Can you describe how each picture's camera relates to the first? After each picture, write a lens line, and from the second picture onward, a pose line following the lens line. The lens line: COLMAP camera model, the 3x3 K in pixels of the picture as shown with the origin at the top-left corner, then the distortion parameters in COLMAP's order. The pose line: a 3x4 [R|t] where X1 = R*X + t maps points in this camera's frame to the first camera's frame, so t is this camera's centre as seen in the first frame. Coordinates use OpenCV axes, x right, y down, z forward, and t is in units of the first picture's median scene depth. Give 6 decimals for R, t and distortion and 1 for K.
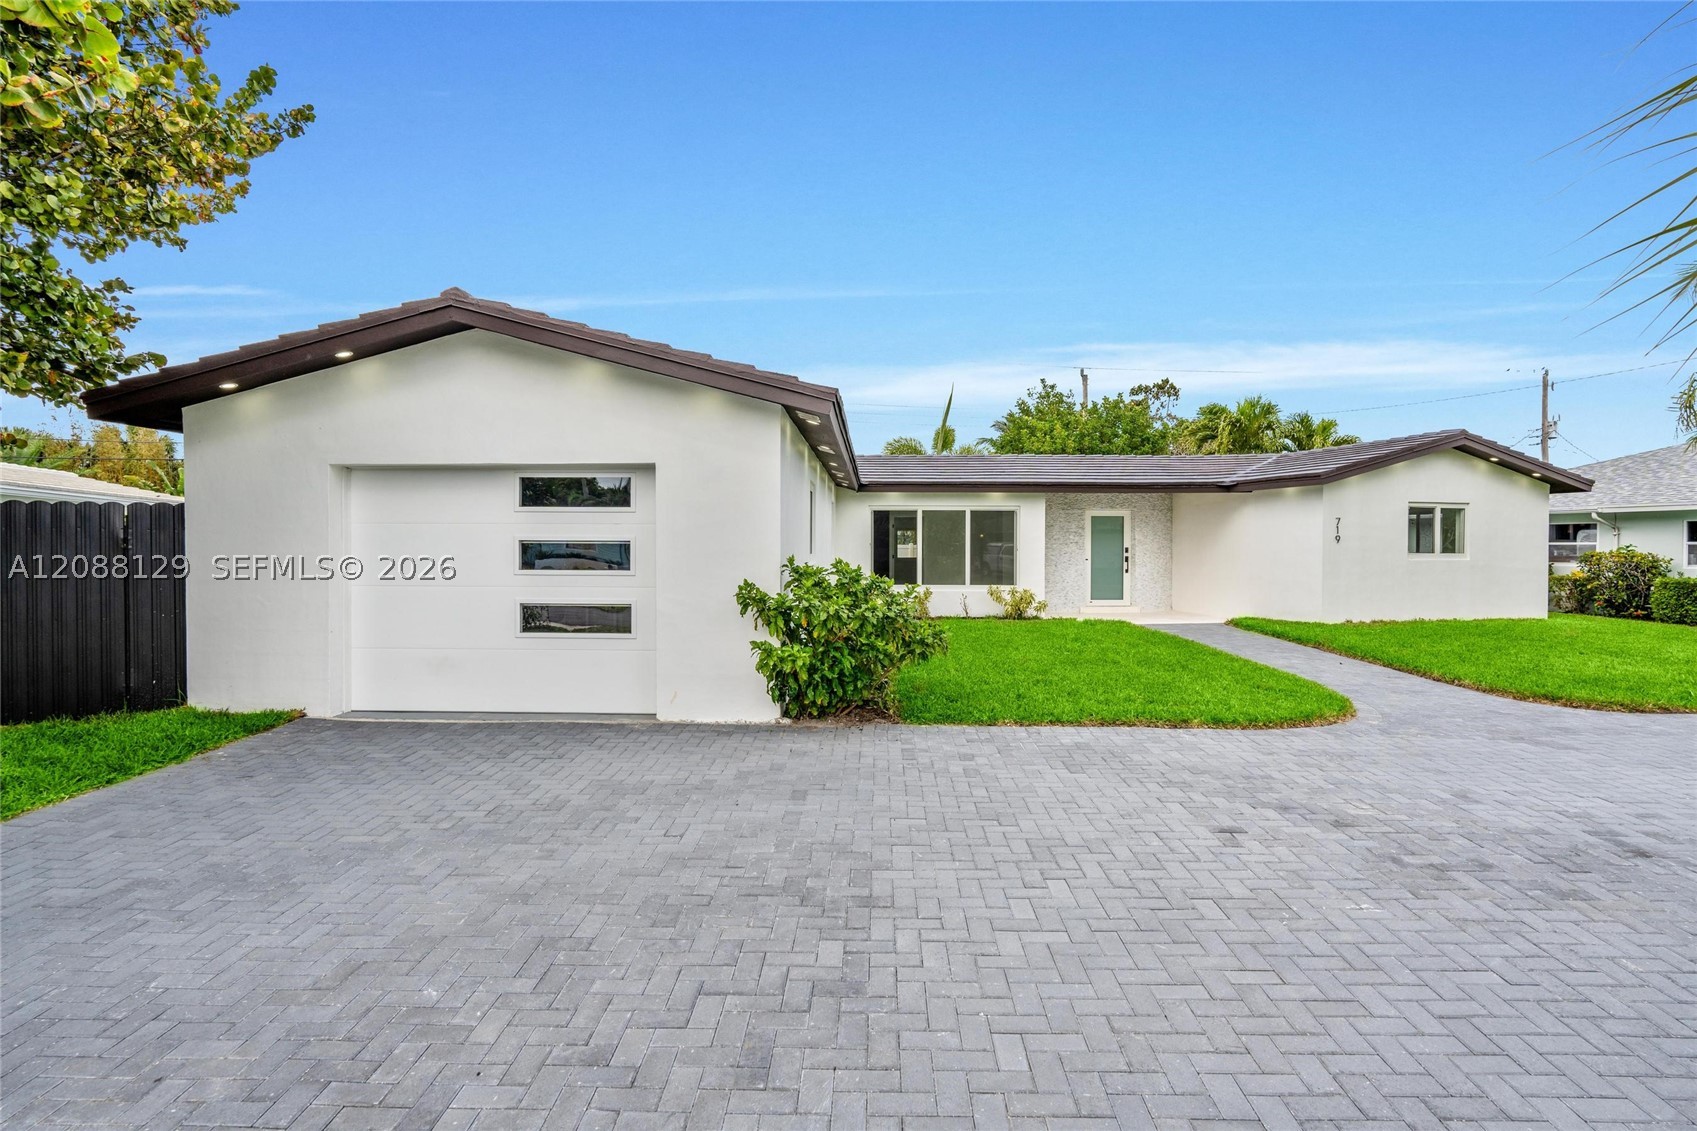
lens RADIAL K [[859.6, 0, 838.1], [0, 859.6, 551.1], [0, 0, 1]] dist [-0.012451, -0.003536]
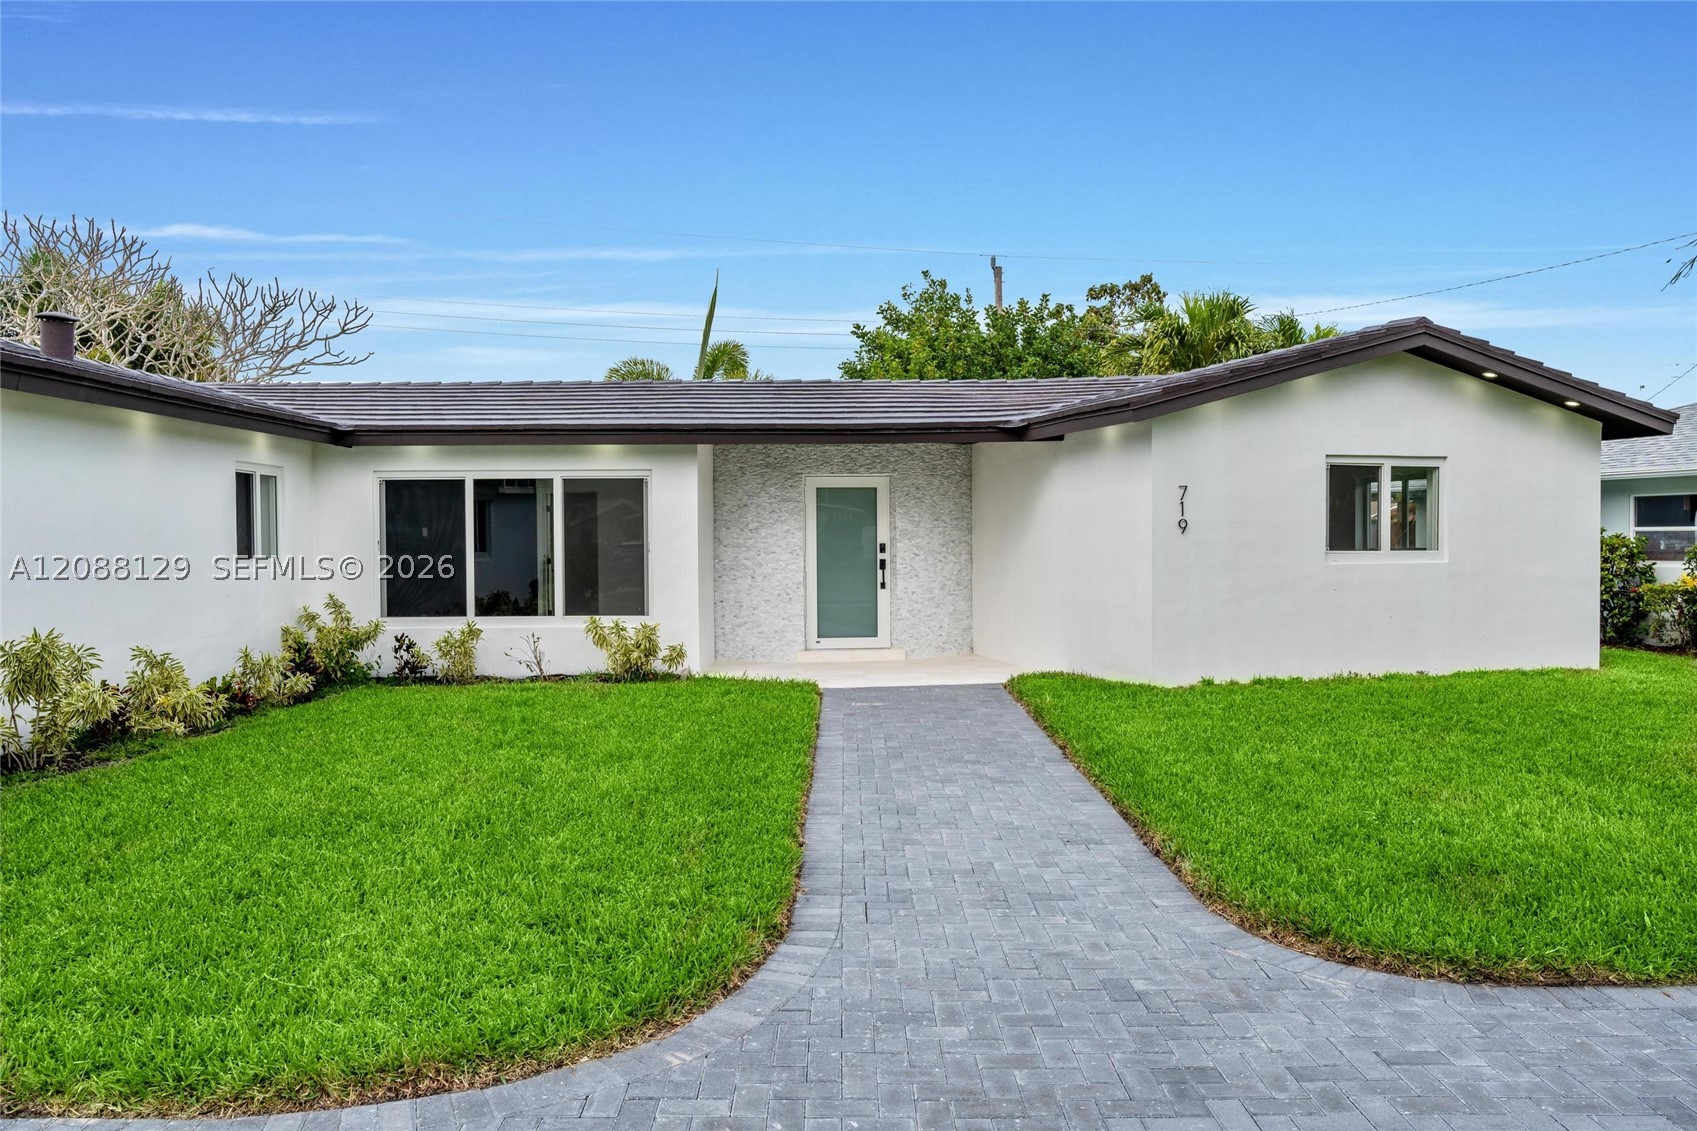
lens RADIAL K [[1236.8, 0, 849.7], [0, 1236.8, 571.8], [0, 0, 1]] dist [-0.004284, 0.009392]
pose [[0.998642, -0.010245, 0.051085, 0.299067], [0.009060, 0.999686, 0.023372, -0.005113], [-0.051308, -0.022877, 0.998421, 0.219182]]
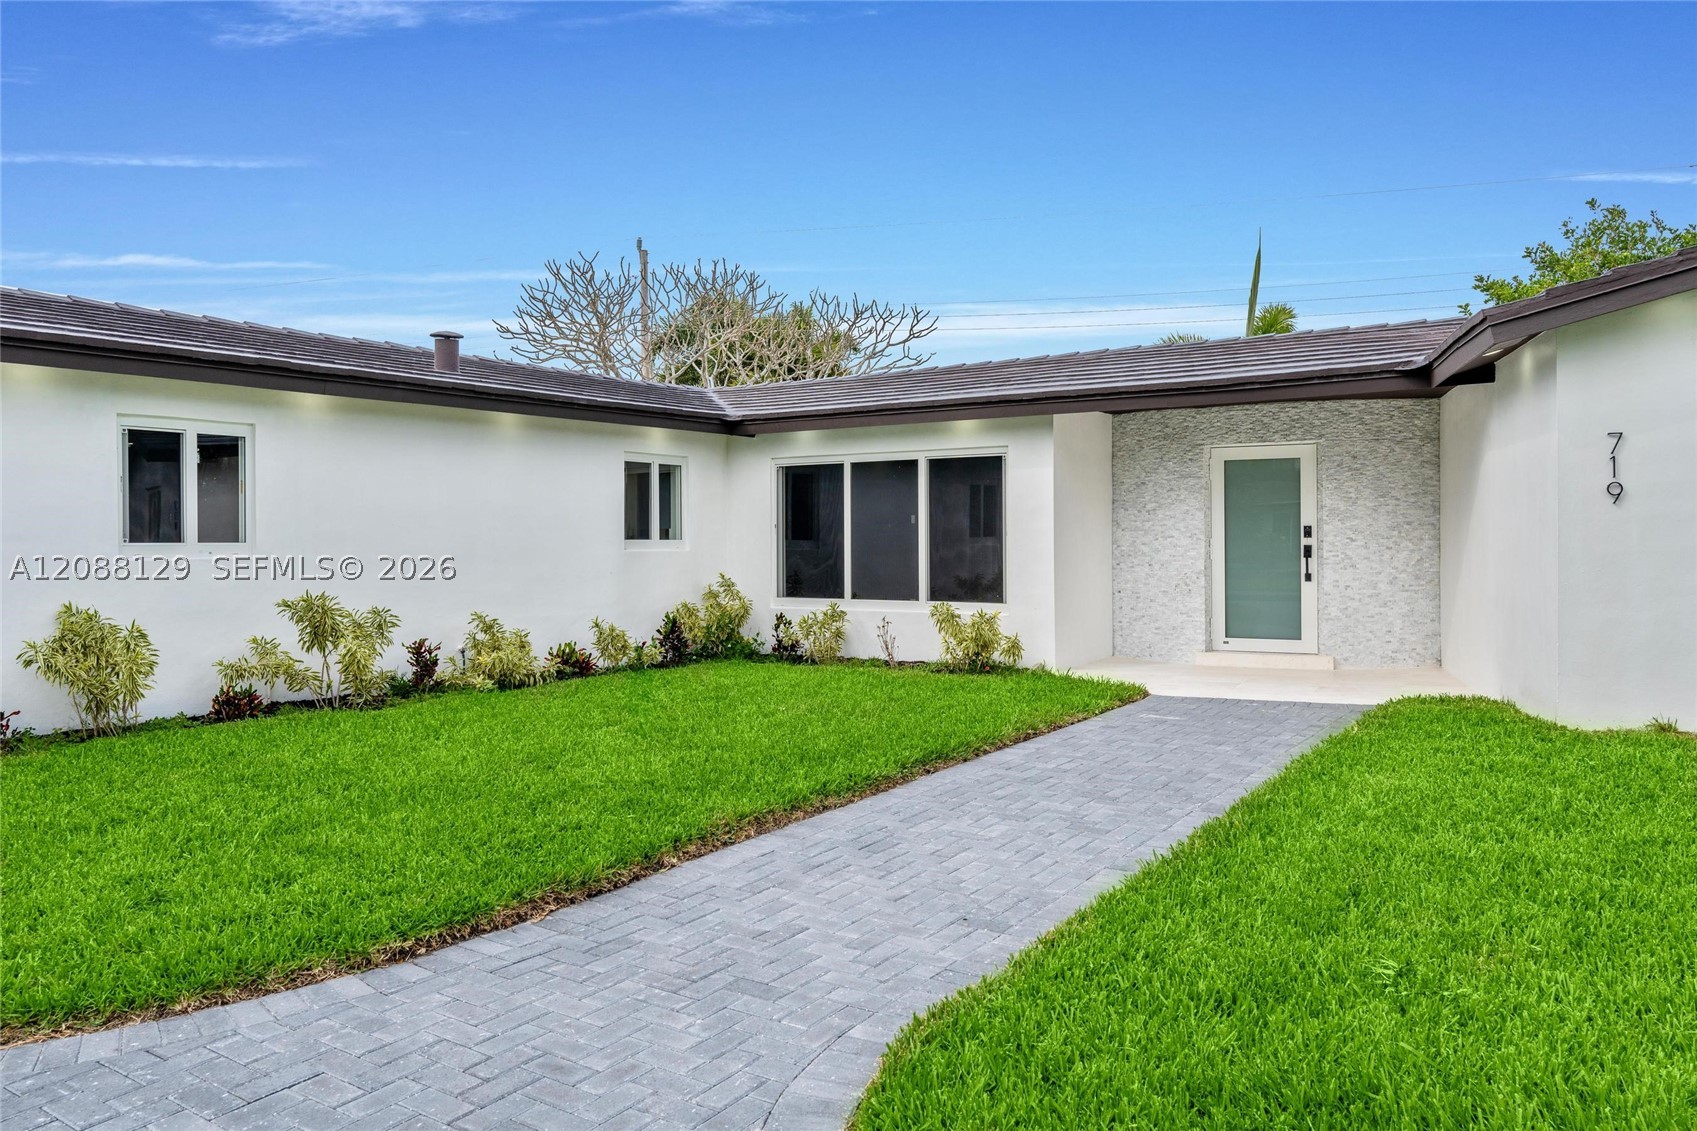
lens RADIAL K [[1213.4, 0, 867.8], [0, 1213.4, 529.5], [0, 0, 1]] dist [-0.005543, 0.007328]
pose [[0.856064, -0.012144, -0.516727, 0.511601], [0.005927, 0.999889, -0.013681, 0.005720], [0.516835, 0.008649, 0.856041, 0.358886]]
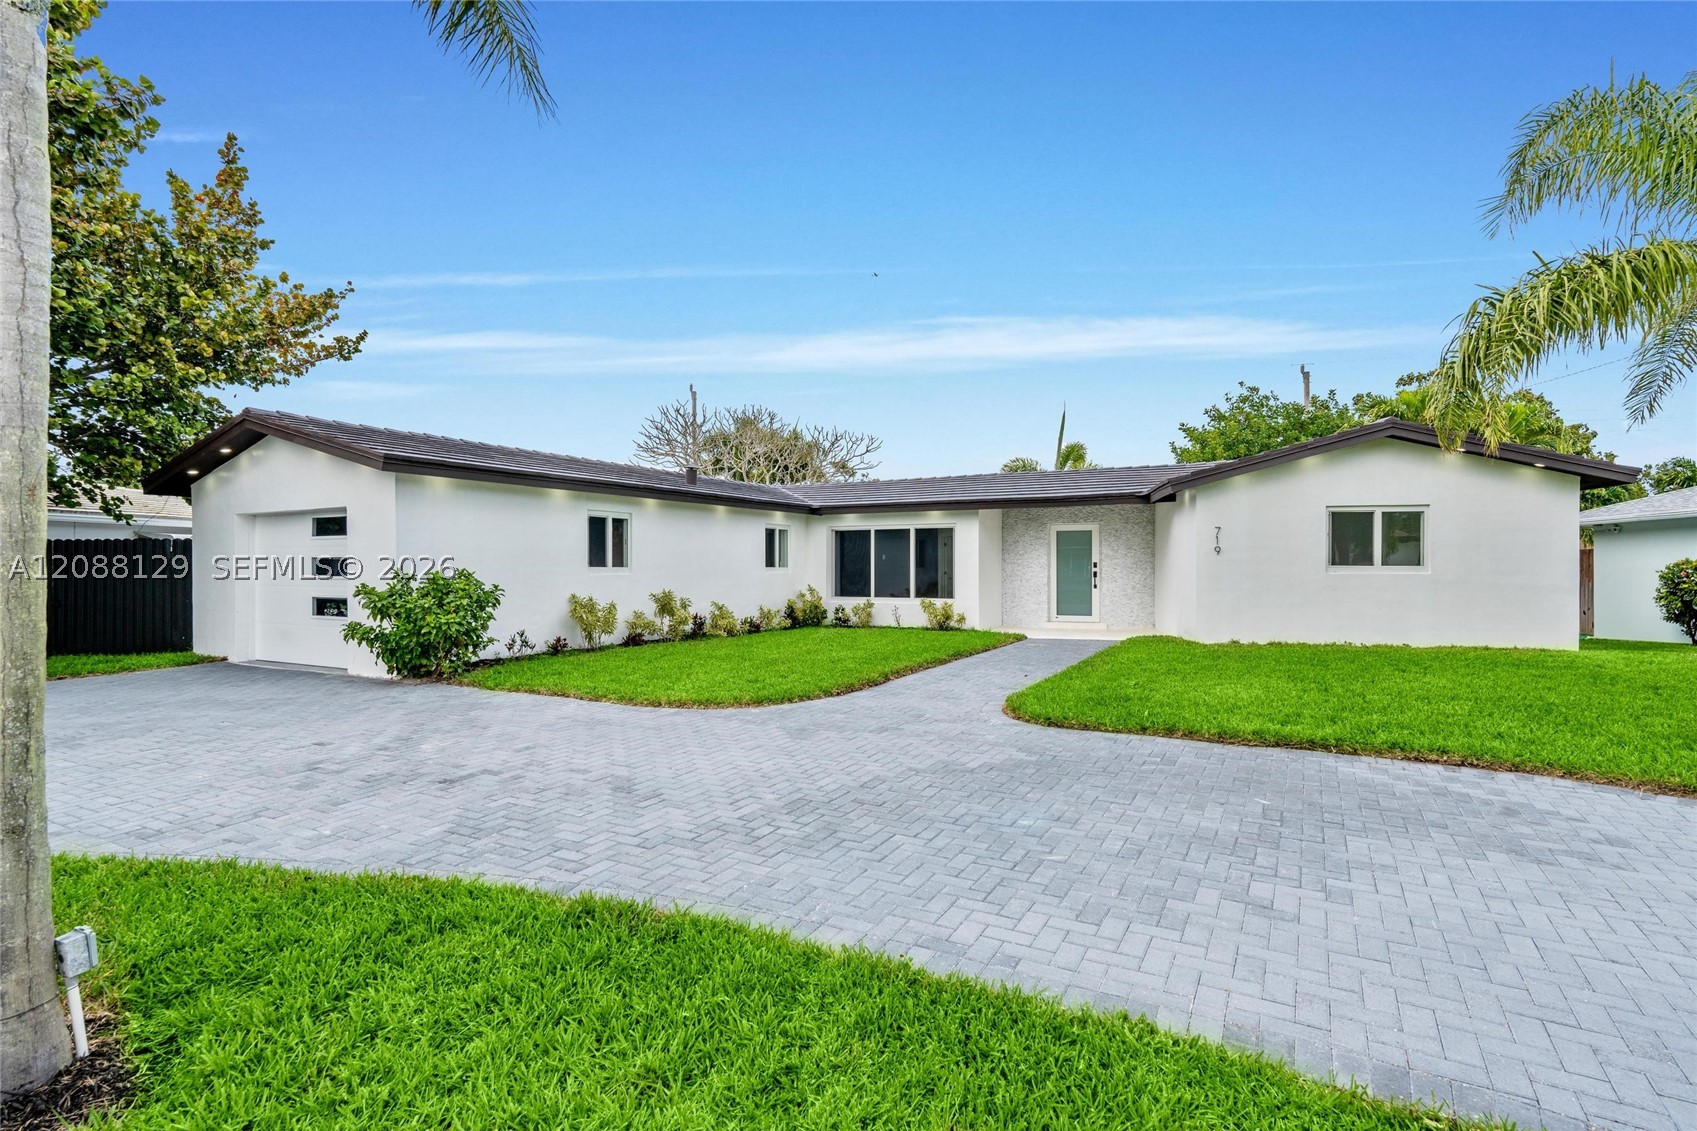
lens RADIAL K [[859.6, 0, 846.2], [0, 859.6, 559.3], [0, 0, 1]] dist [-0.012451, -0.003536]
pose [[0.897165, -0.008053, -0.441623, 0.559507], [0.001160, 0.999873, -0.015877, 0.008164], [0.441695, 0.013733, 0.897060, 0.004033]]
